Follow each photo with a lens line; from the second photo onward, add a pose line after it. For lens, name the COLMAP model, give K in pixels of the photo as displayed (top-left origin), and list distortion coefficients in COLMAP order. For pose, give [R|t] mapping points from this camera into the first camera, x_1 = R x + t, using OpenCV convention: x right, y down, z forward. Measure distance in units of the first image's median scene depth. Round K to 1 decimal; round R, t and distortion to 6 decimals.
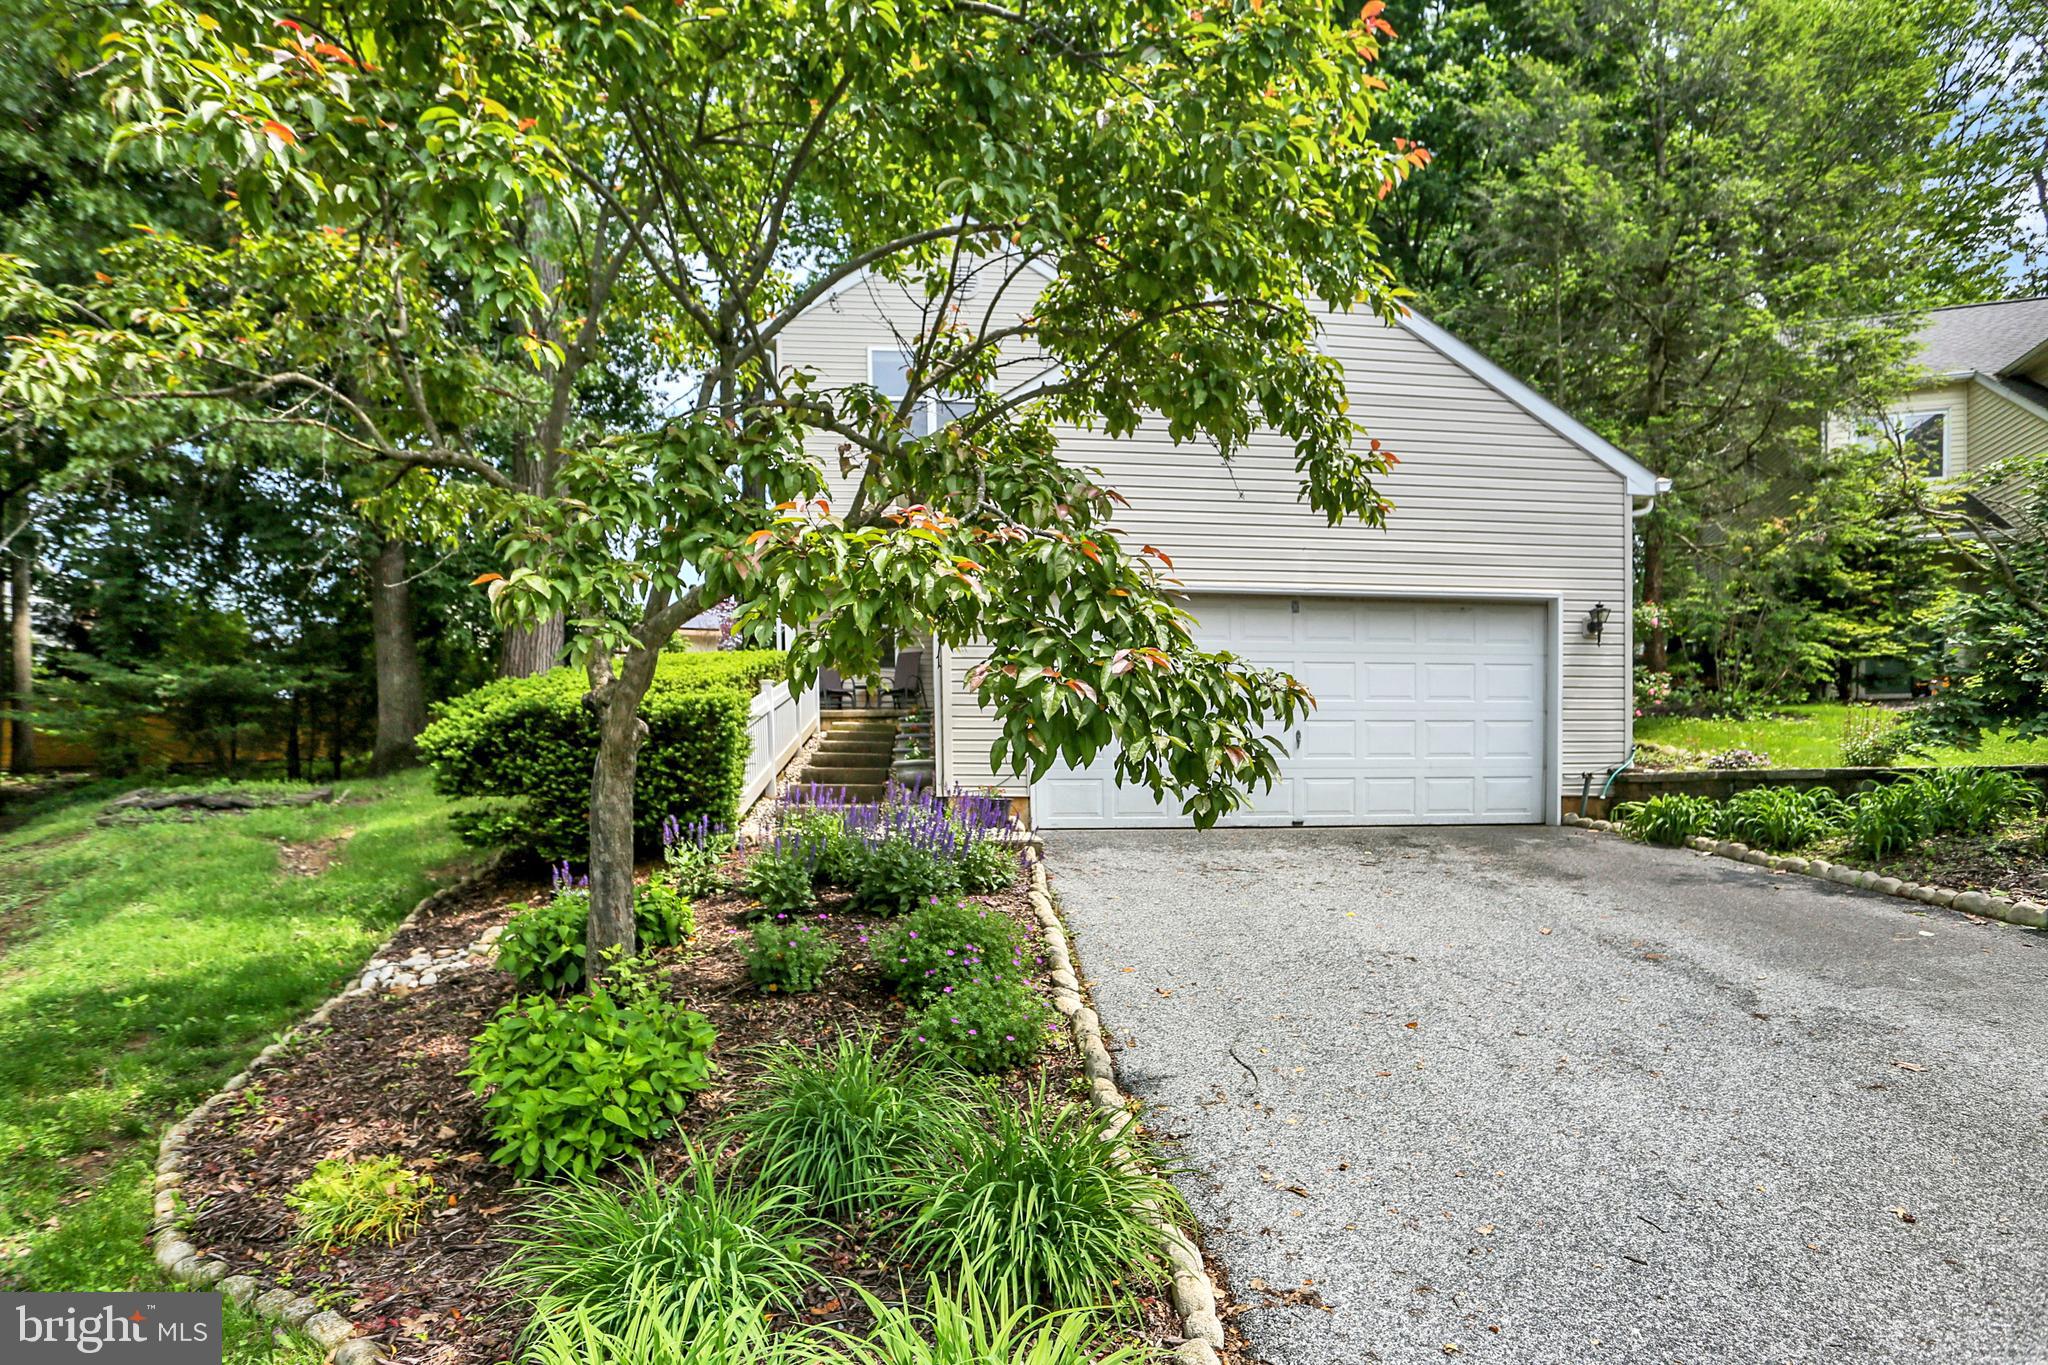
lens RADIAL K [[1031.0, 0, 1028.6], [0, 1031.0, 713.5], [0, 0, 1]] dist [-0.068617, 0.034332]
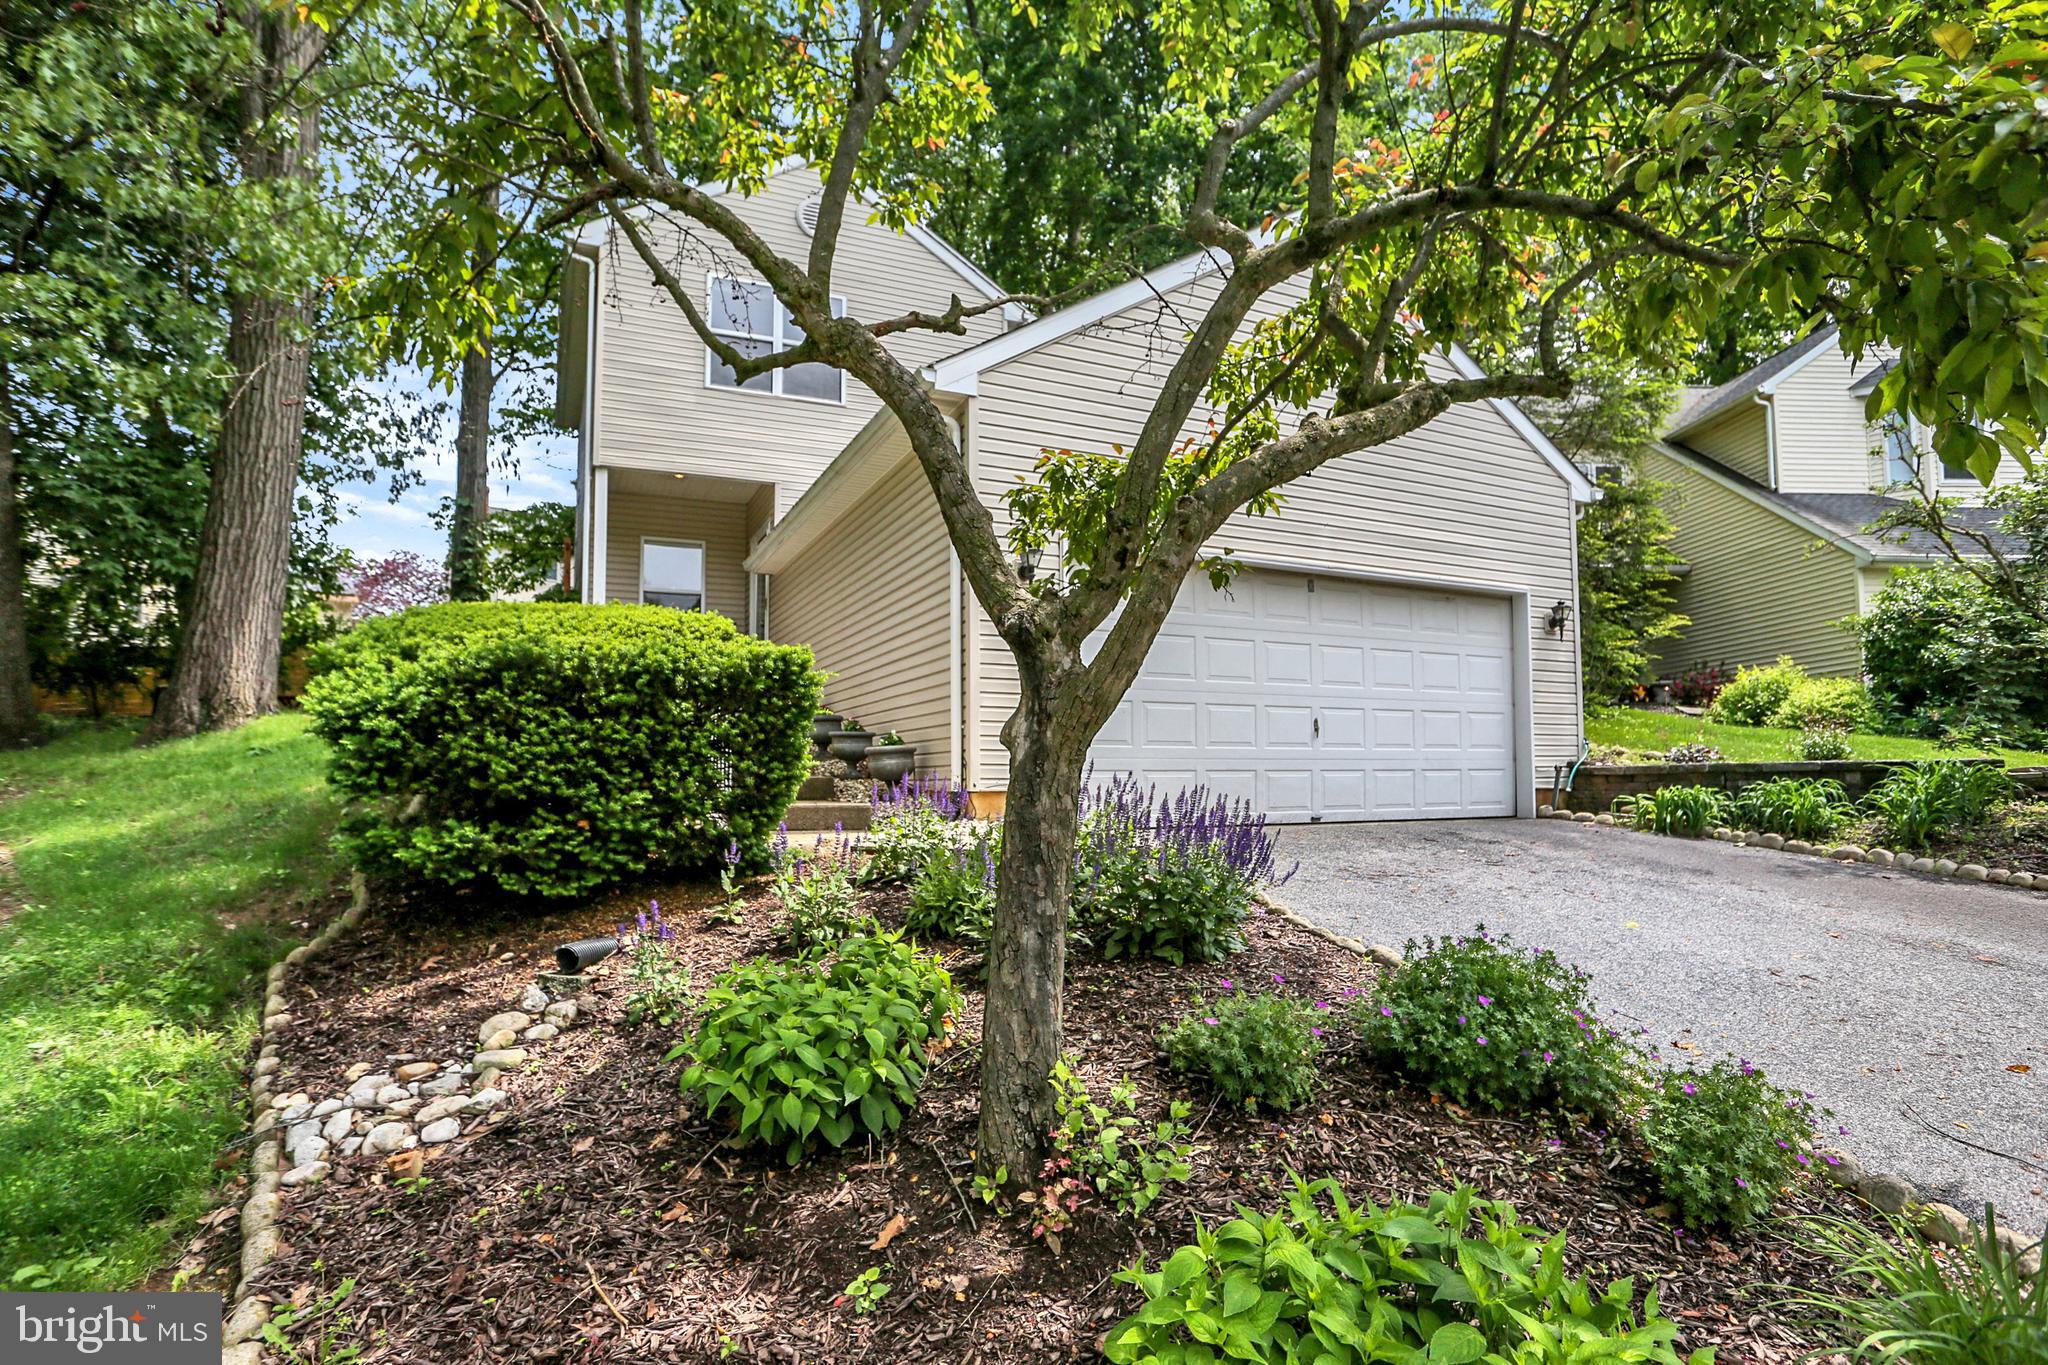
lens RADIAL K [[1025.2, 0, 1027.2], [0, 1025.2, 660.0], [0, 0, 1]] dist [-0.070506, 0.032128]
pose [[0.942369, 0.039155, 0.332276, -0.296734], [-0.024182, 0.998502, -0.049081, 0.015702], [-0.333700, 0.038217, 0.941904, 0.226223]]
